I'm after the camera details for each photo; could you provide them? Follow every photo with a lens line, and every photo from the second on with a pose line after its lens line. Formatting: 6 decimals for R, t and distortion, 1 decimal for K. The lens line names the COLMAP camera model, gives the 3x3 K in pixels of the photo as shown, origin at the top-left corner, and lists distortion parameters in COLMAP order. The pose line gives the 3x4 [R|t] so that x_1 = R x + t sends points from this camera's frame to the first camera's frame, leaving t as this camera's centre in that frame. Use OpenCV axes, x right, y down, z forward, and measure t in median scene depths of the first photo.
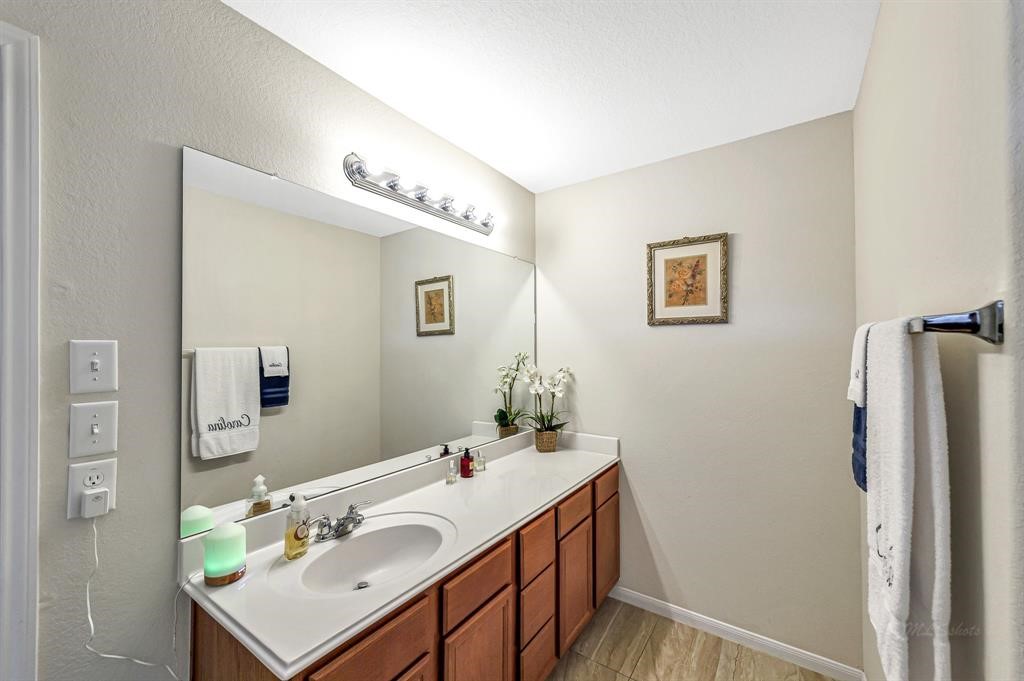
lens RADIAL K [[403.8, 0, 512.4], [0, 403.8, 343.6], [0, 0, 1]] dist [0.002462, 0.000327]
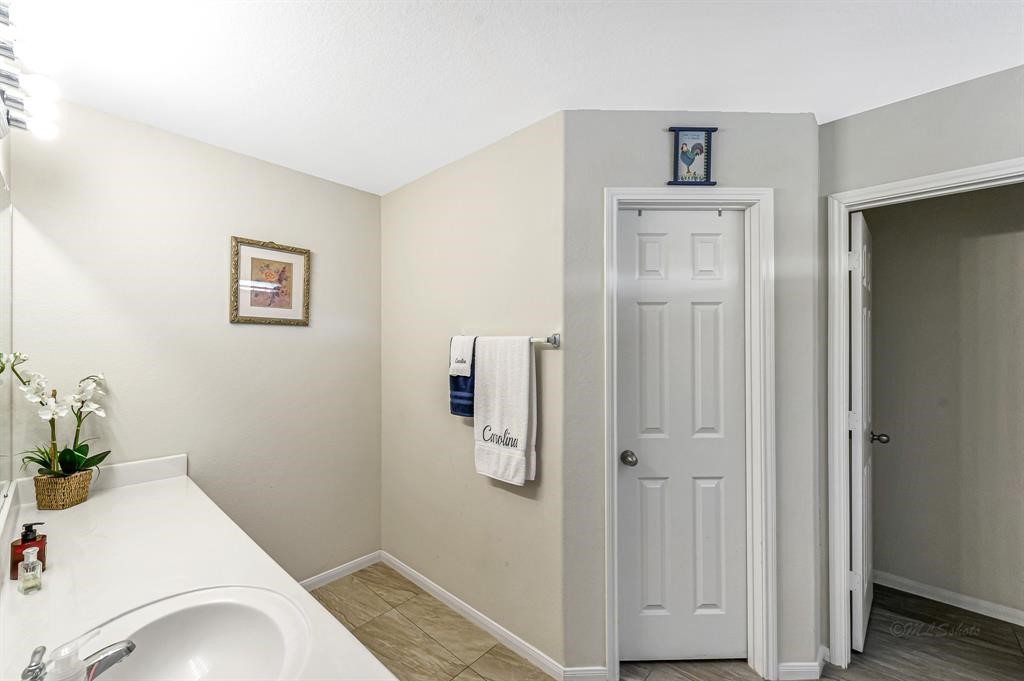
lens RADIAL K [[403.8, 0, 511.5], [0, 403.8, 343.3], [0, 0, 1]] dist [0.002462, 0.000327]
pose [[0.127229, 0.010948, 0.991813, -0.540356], [-0.017095, 0.999815, -0.008843, -0.000223], [-0.991726, -0.015830, 0.127393, 0.244221]]
